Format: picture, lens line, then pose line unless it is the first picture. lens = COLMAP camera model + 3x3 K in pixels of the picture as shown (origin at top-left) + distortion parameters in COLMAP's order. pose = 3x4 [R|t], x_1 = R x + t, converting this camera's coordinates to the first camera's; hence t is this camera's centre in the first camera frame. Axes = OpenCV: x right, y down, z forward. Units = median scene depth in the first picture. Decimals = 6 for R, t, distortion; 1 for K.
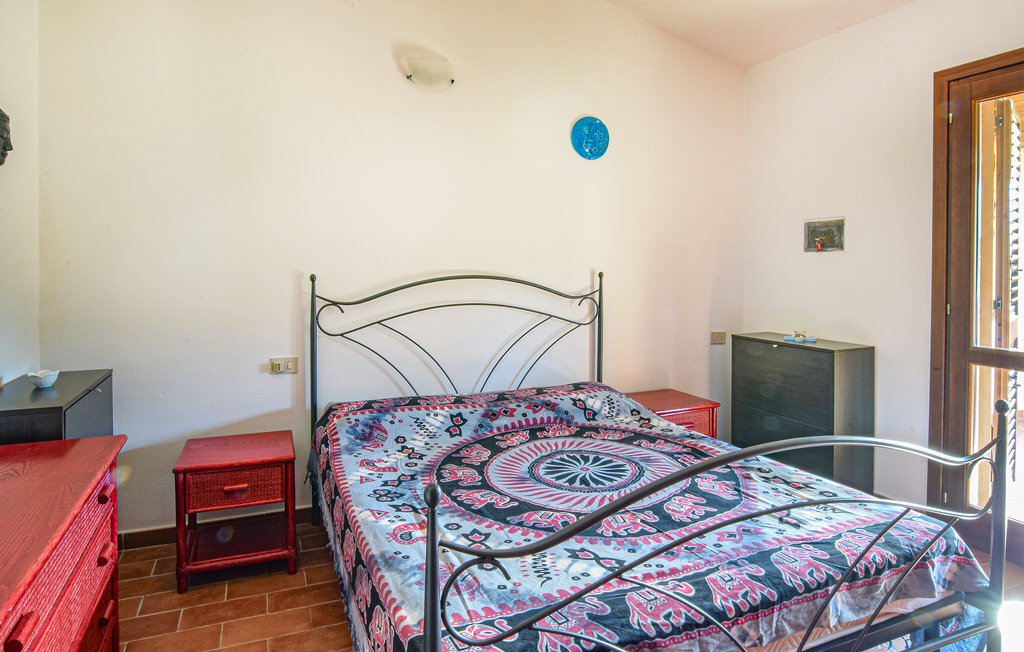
lens RADIAL K [[569.7, 0, 512.0], [0, 569.7, 326.0], [0, 0, 1]] dist [-0.017427, 0.000059]
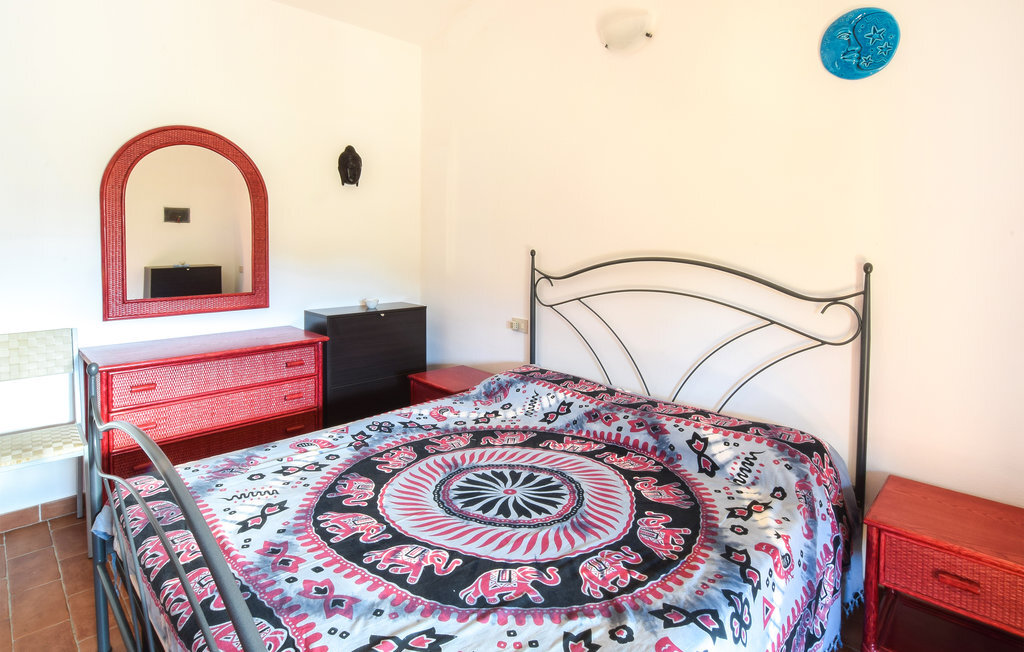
lens RADIAL K [[545.7, 0, 512.4], [0, 545.7, 305.9], [0, 0, 1]] dist [-0.028961, -0.000064]
pose [[0.392022, 0.121609, -0.911882, 0.654491], [-0.116688, 0.989791, 0.081835, -0.064831], [0.912525, 0.074325, 0.402211, 0.532225]]
